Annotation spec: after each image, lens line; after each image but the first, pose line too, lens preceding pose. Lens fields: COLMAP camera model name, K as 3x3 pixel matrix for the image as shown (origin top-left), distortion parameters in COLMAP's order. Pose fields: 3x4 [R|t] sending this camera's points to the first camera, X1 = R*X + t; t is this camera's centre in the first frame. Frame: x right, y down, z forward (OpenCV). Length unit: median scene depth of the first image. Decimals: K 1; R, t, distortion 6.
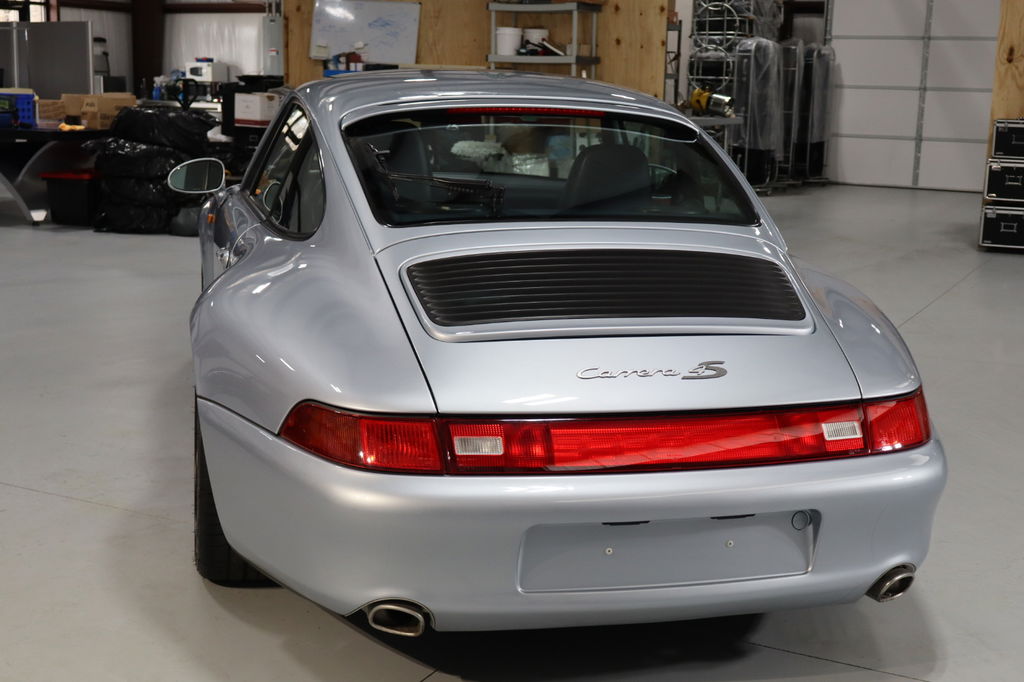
lens RADIAL K [[1363.1, 0, 512.0], [0, 1363.1, 341.0], [0, 0, 1]] dist [0.004500, -0.034604]
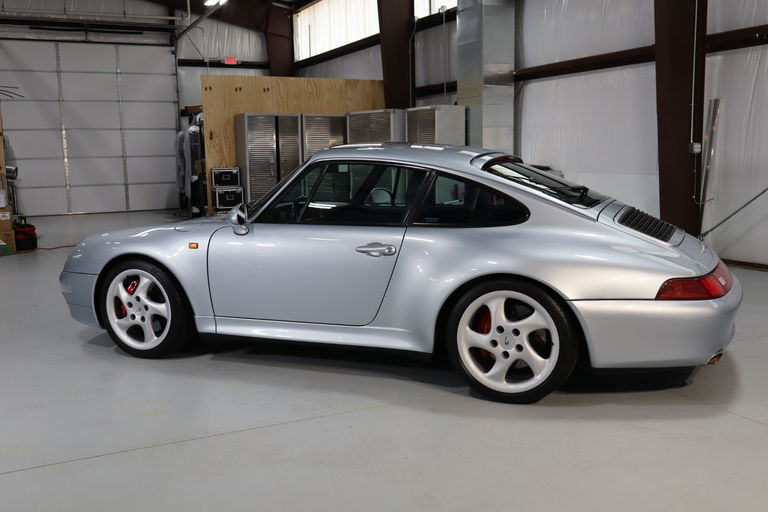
lens RADIAL K [[756.5, 0, 384.0], [0, 756.5, 256.0], [0, 0, 1]] dist [-0.004799, 0.003481]
pose [[0.614735, -0.147111, 0.774893, -0.311043], [0.188224, 0.981429, 0.037001, -0.028891], [-0.765946, 0.123108, 0.631008, 0.124448]]
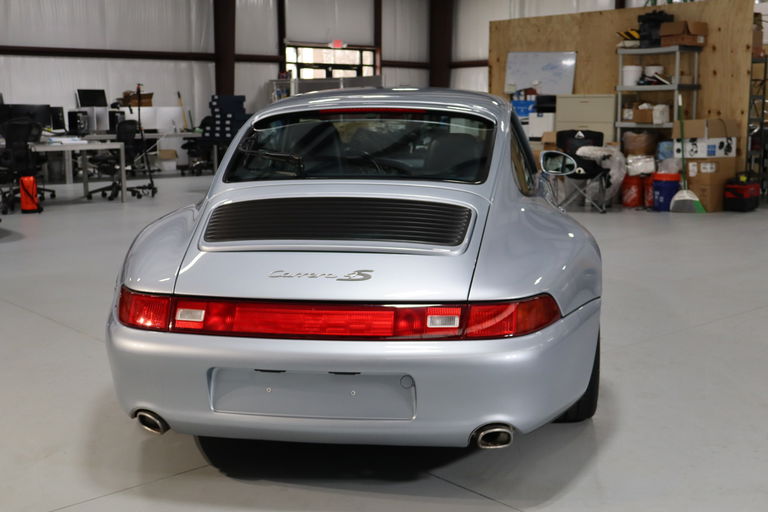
lens RADIAL K [[956.2, 0, 384.0], [0, 956.2, 256.0], [0, 0, 1]] dist [-0.010973, 0.007992]
pose [[0.930850, 0.028400, -0.364297, 0.122355], [-0.043688, 0.998474, -0.033792, 0.007642], [0.362781, 0.047370, 0.930669, 0.010877]]
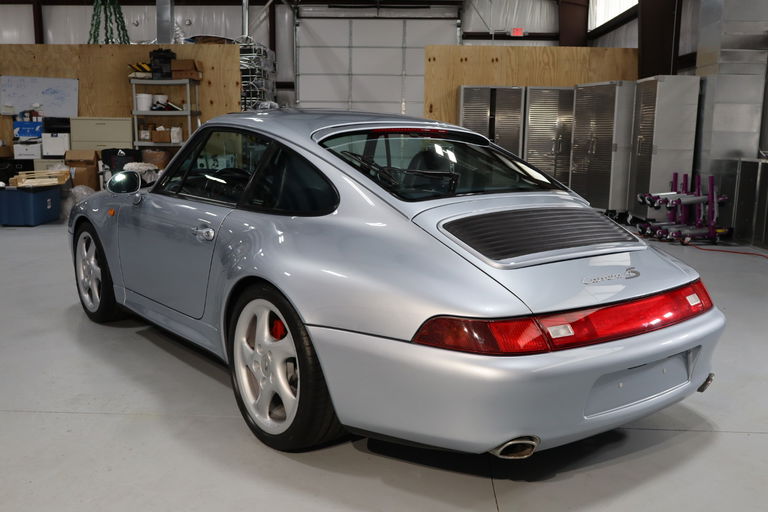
lens RADIAL K [[756.5, 0, 384.0], [0, 756.5, 256.0], [0, 0, 1]] dist [-0.004799, 0.003481]
pose [[0.913552, -0.081745, 0.398422, -0.117089], [0.090766, 0.995865, -0.003795, -0.005423], [-0.396464, 0.039630, 0.917194, 0.055889]]
